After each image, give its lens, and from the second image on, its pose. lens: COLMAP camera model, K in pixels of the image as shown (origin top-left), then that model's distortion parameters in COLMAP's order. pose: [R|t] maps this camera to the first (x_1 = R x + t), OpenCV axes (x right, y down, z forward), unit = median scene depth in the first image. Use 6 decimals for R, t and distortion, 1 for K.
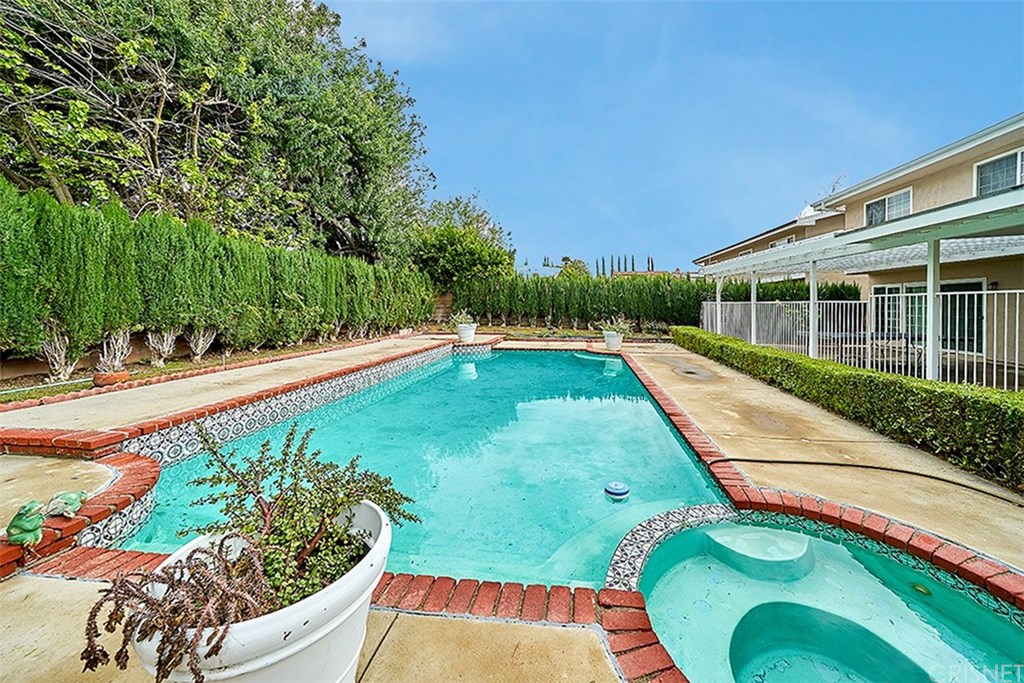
lens RADIAL K [[363.4, 0, 549.8], [0, 363.4, 307.0], [0, 0, 1]] dist [0.000585, -0.001021]
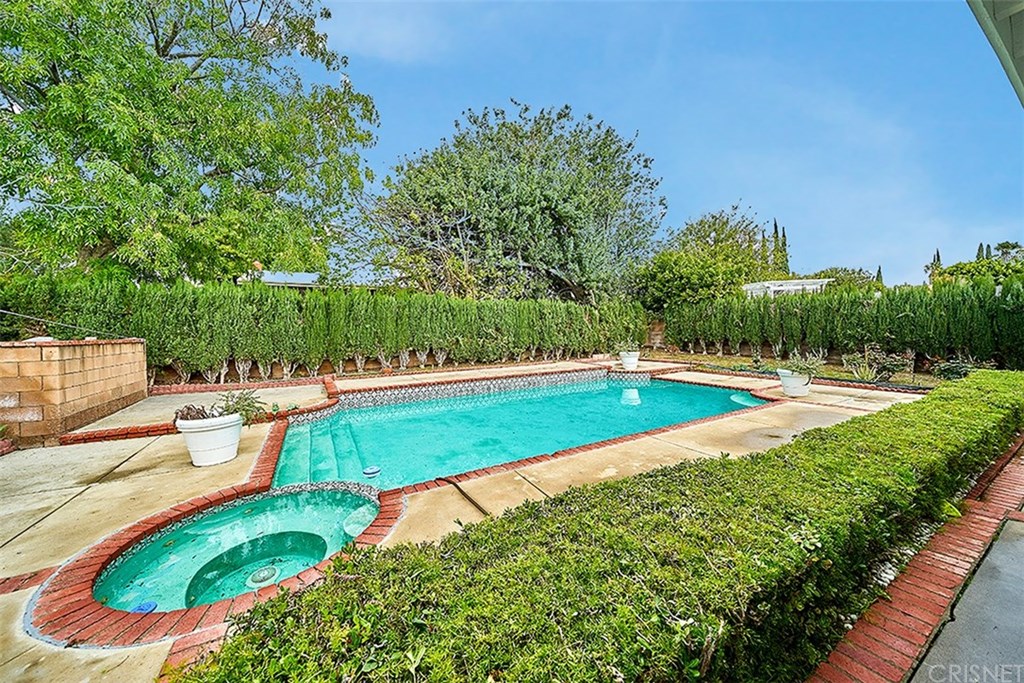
lens RADIAL K [[363.4, 0, 536.0], [0, 363.4, 336.2], [0, 0, 1]] dist [0.000585, -0.001021]
pose [[0.592039, 0.001271, -0.805909, 0.458621], [0.013804, 0.999836, 0.011718, -0.014029], [0.805791, -0.018062, 0.591924, 0.160704]]
